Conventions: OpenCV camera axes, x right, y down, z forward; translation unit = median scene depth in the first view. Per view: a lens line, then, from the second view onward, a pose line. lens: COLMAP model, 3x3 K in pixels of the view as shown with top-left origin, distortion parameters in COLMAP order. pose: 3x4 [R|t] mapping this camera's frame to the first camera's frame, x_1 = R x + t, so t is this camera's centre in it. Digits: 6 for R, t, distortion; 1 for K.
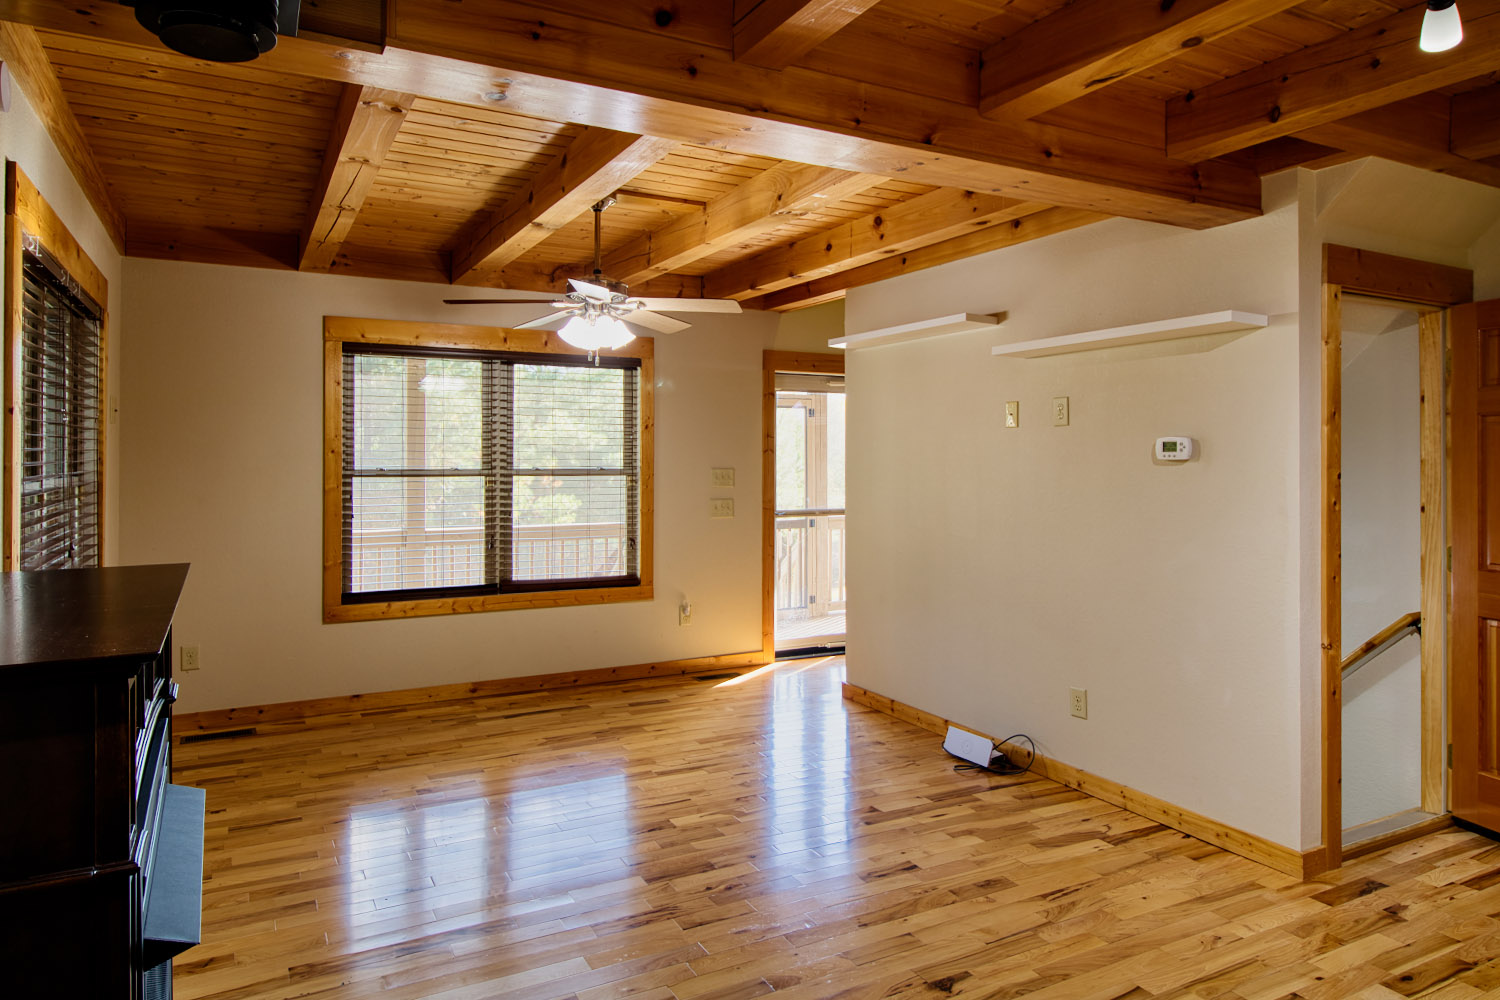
lens RADIAL K [[958.3, 0, 770.6], [0, 958.3, 449.9], [0, 0, 1]] dist [0.006969, -0.005753]
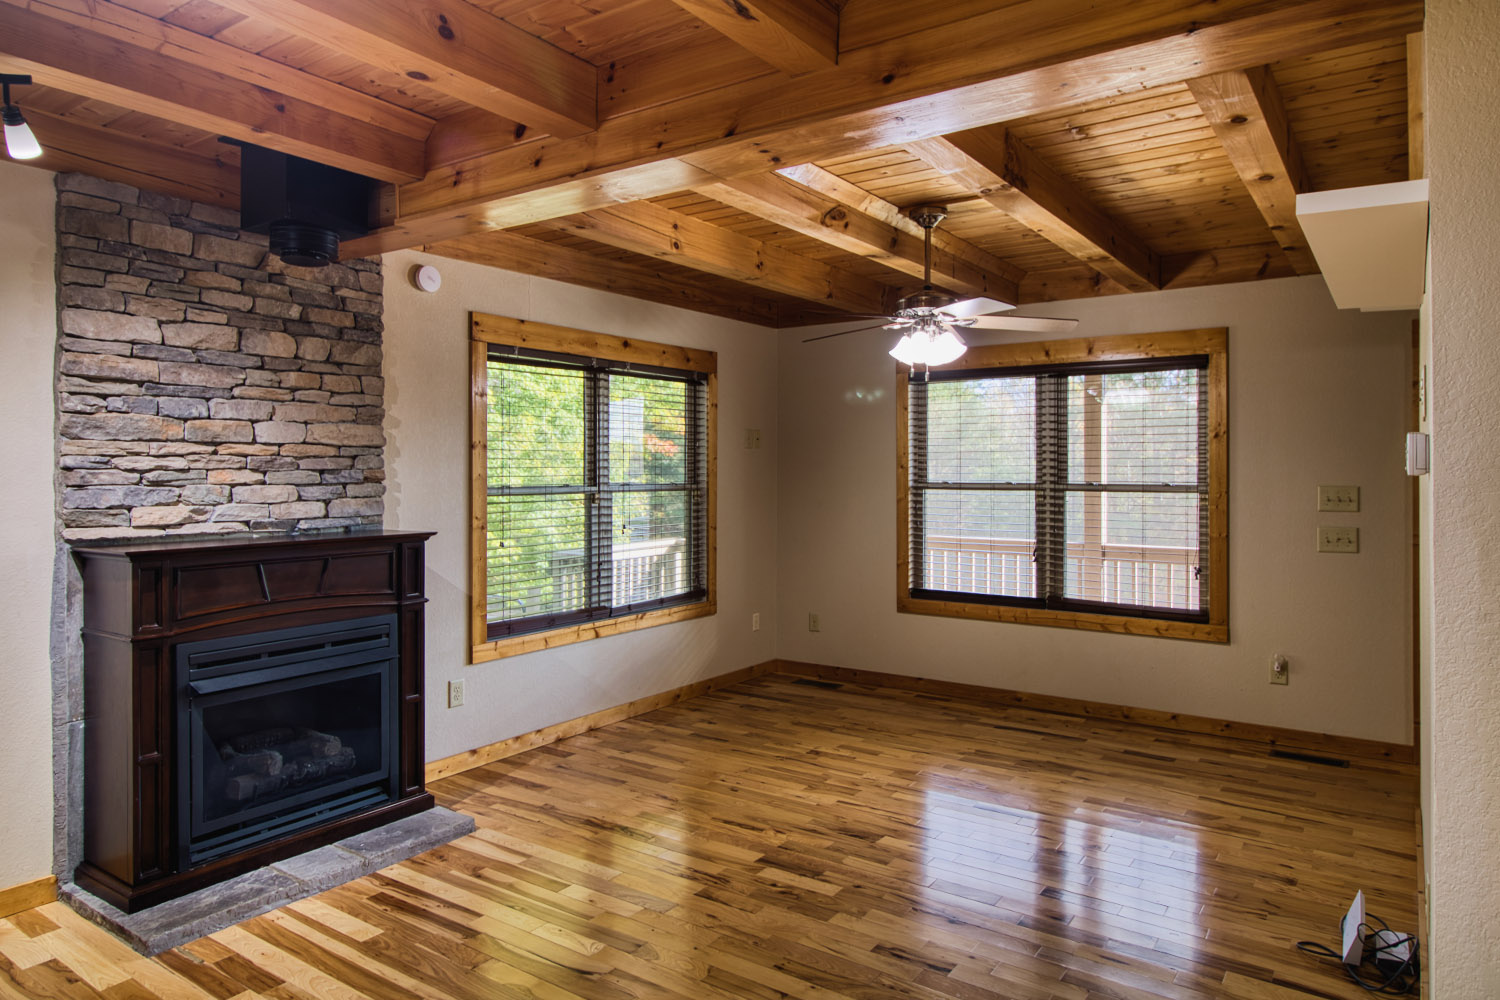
lens RADIAL K [[958.3, 0, 742.0], [0, 958.3, 465.1], [0, 0, 1]] dist [0.006969, -0.005753]
pose [[0.440361, -0.006062, -0.897800, 0.471575], [0.006829, 0.999971, -0.003402, 0.002073], [0.897795, -0.004633, 0.440389, 0.280433]]
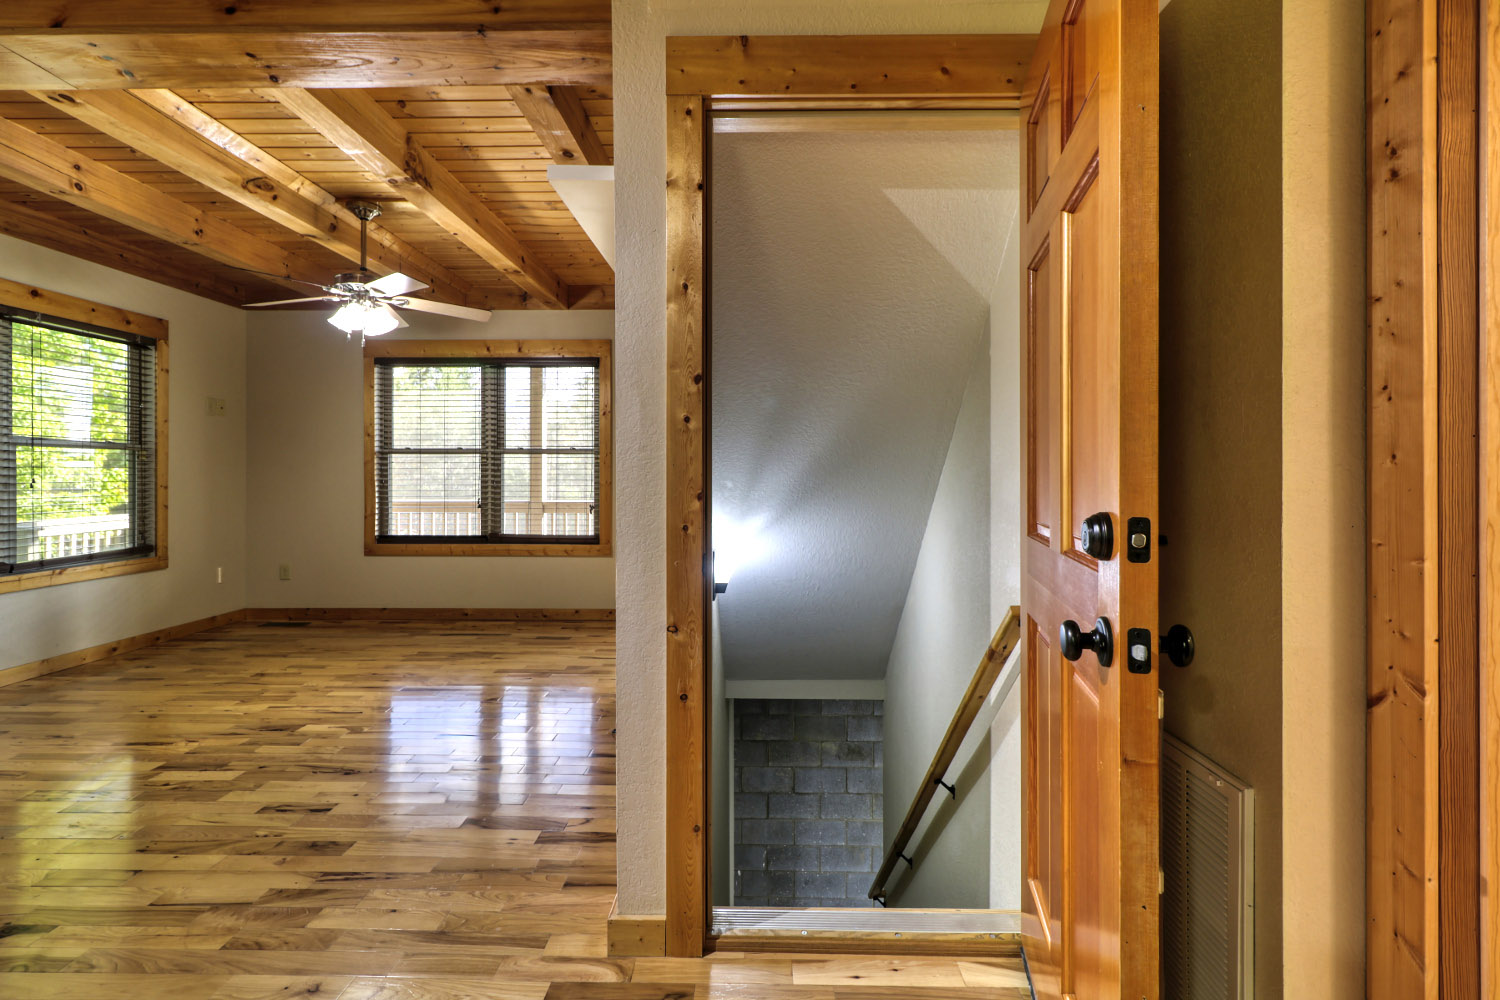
lens RADIAL K [[705.7, 0, 755.0], [0, 705.7, 474.0], [0, 0, 1]] dist [0.002700, 0.000460]
pose [[0.868403, -0.003628, -0.495846, 0.512489], [0.006119, 0.999975, 0.003400, 0.054416], [0.495821, -0.005986, 0.868404, 0.345018]]
